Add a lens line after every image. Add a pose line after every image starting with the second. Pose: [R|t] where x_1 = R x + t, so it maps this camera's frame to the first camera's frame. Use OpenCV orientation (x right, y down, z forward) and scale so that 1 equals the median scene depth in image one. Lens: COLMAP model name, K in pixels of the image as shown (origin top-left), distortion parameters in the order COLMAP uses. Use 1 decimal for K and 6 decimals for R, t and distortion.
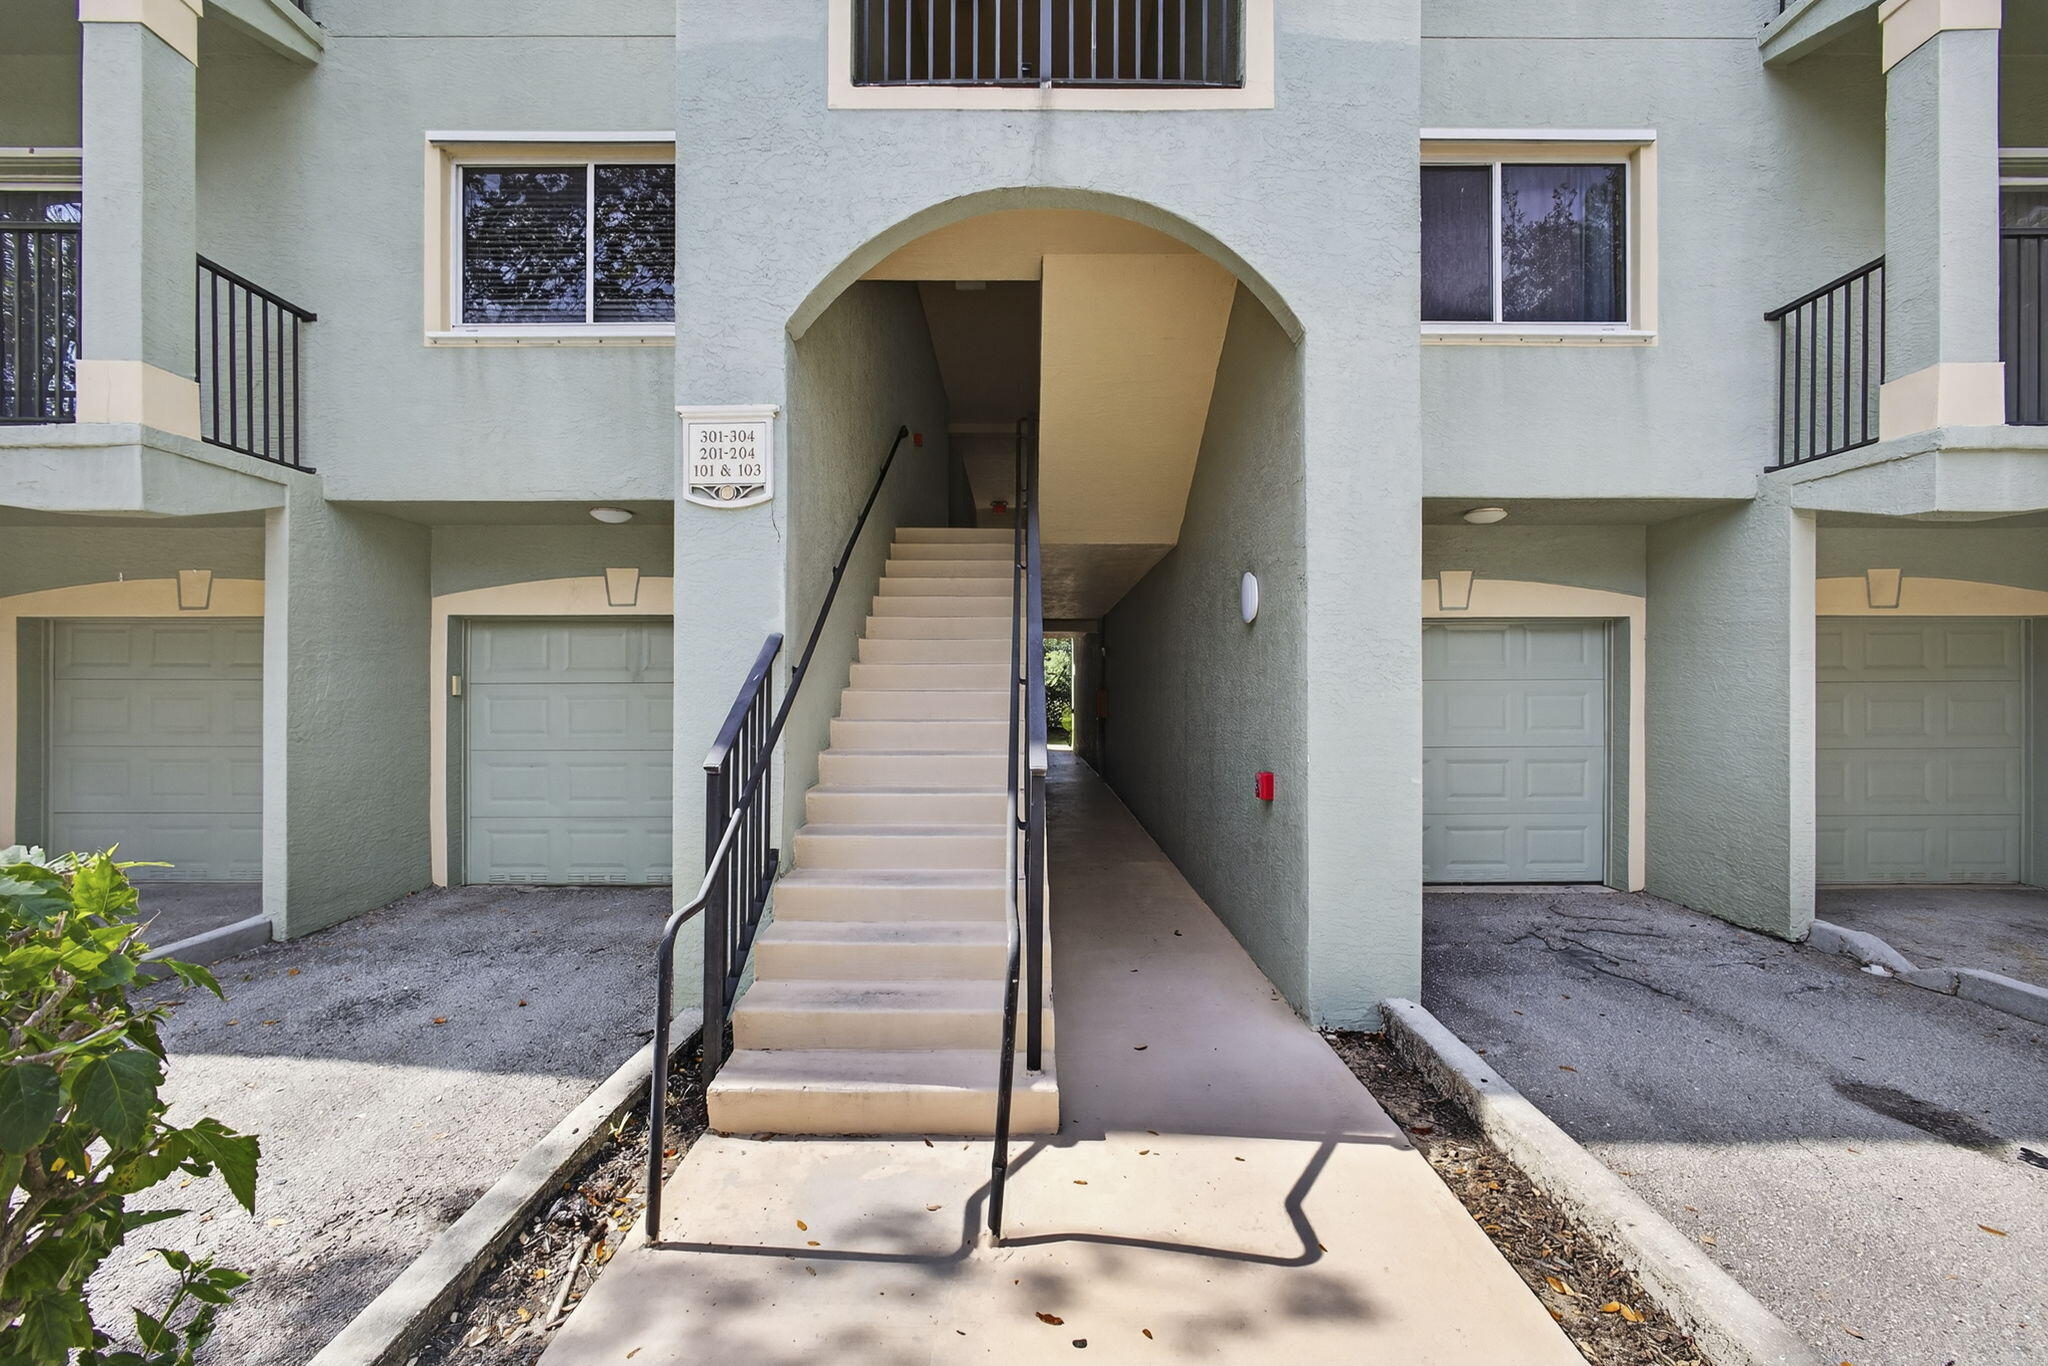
lens RADIAL K [[1074.6, 0, 1015.0], [0, 1074.6, 691.0], [0, 0, 1]] dist [-0.012612, 0.001406]
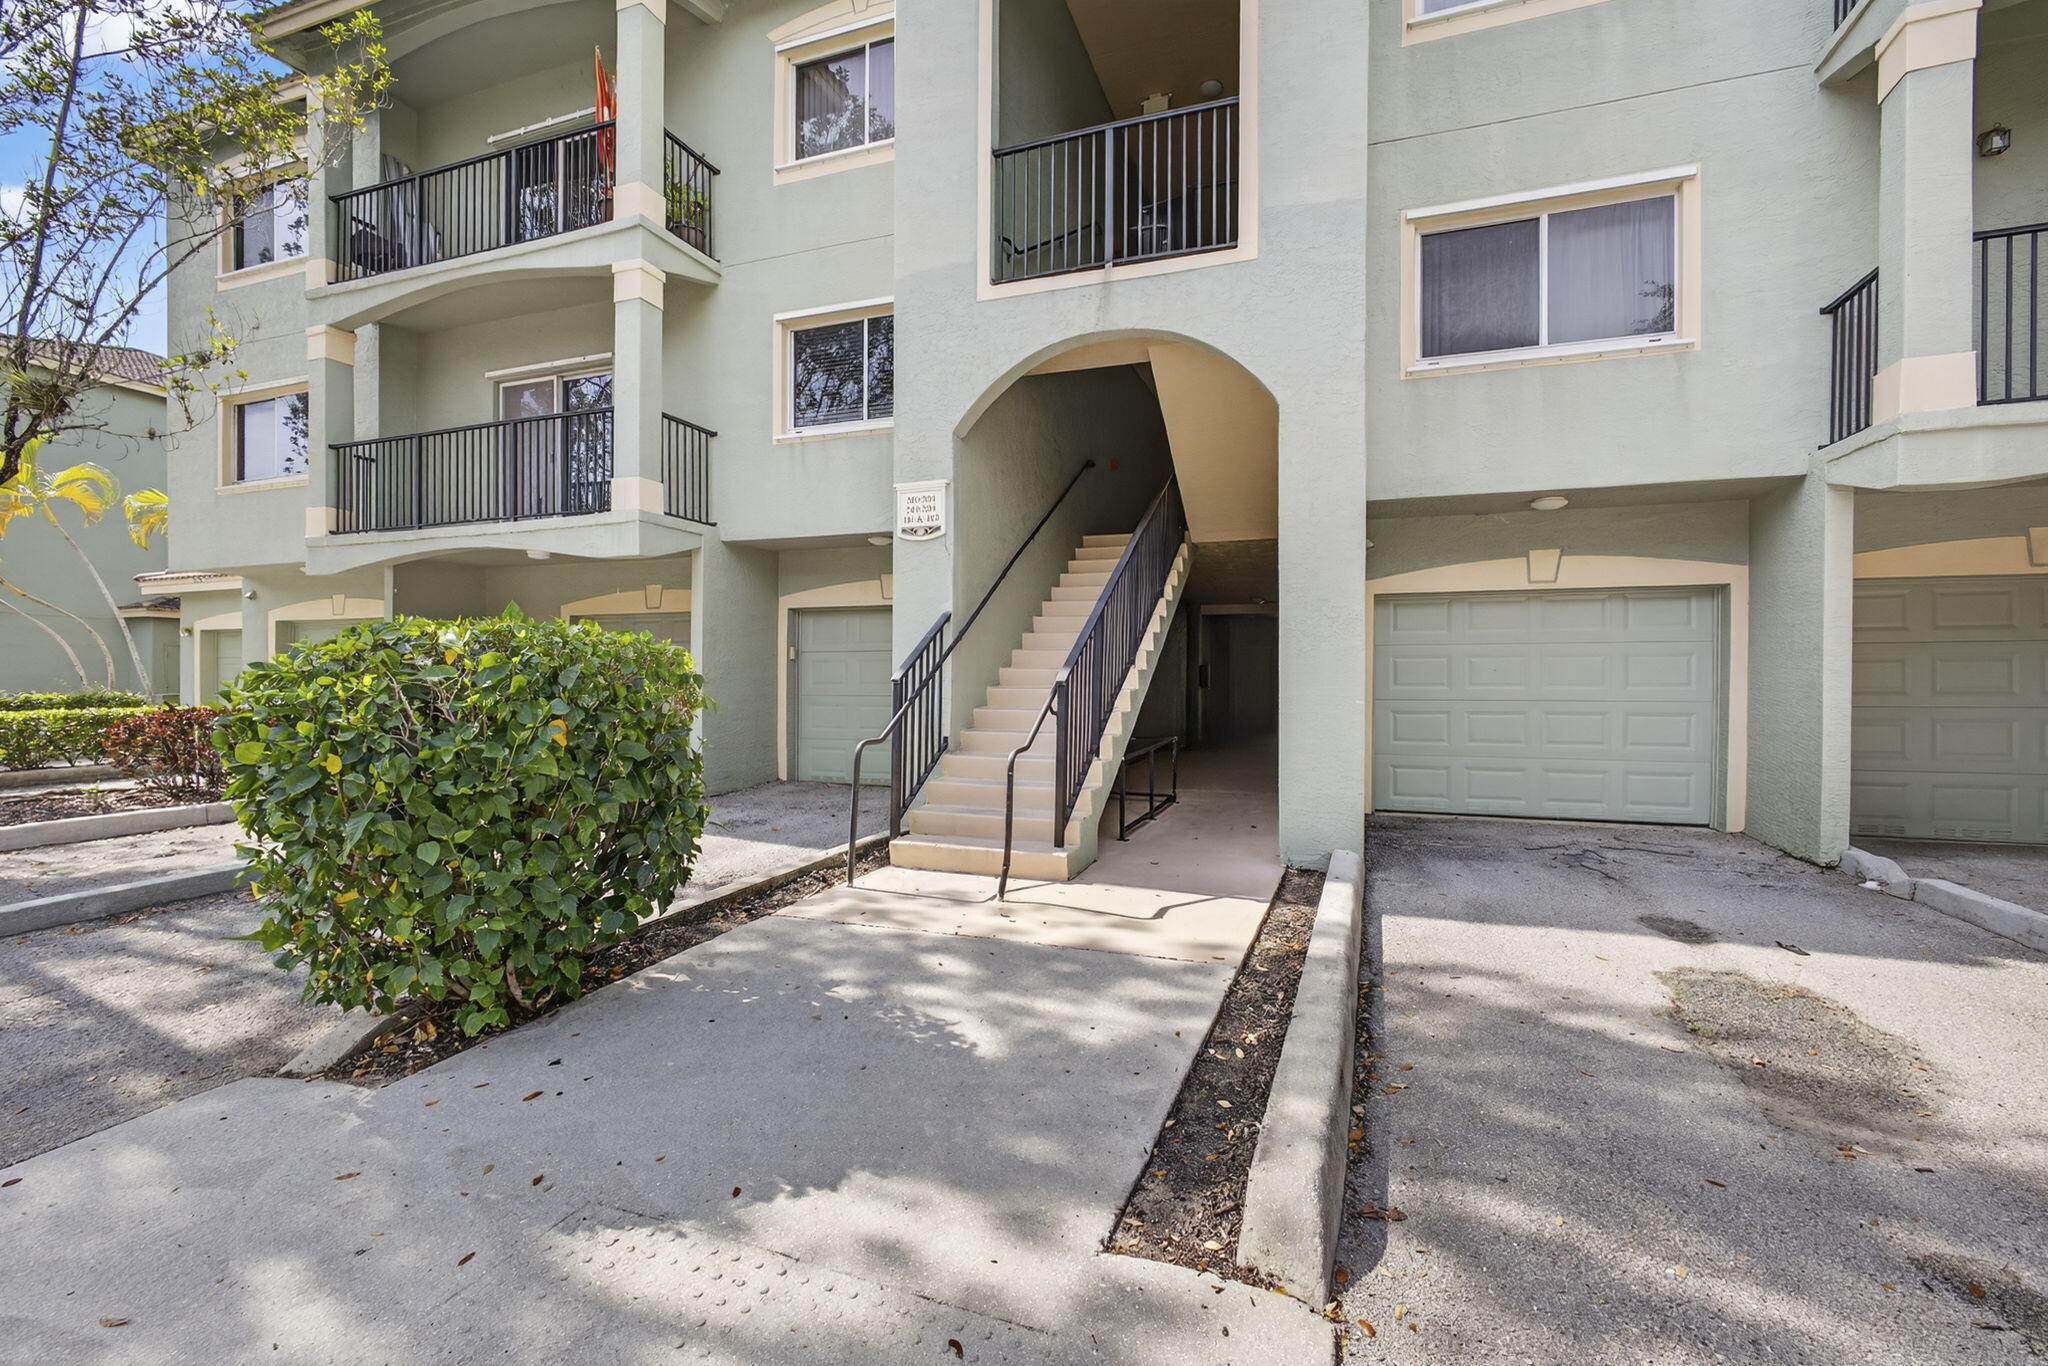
lens RADIAL K [[1006.6, 0, 867.4], [0, 1006.6, 672.3], [0, 0, 1]] dist [-0.020745, 0.001830]
pose [[0.910855, 0.001279, -0.412725, 0.237361], [-0.002443, 0.999994, -0.002294, 0.034320], [0.412720, 0.003098, 0.910853, -0.378973]]
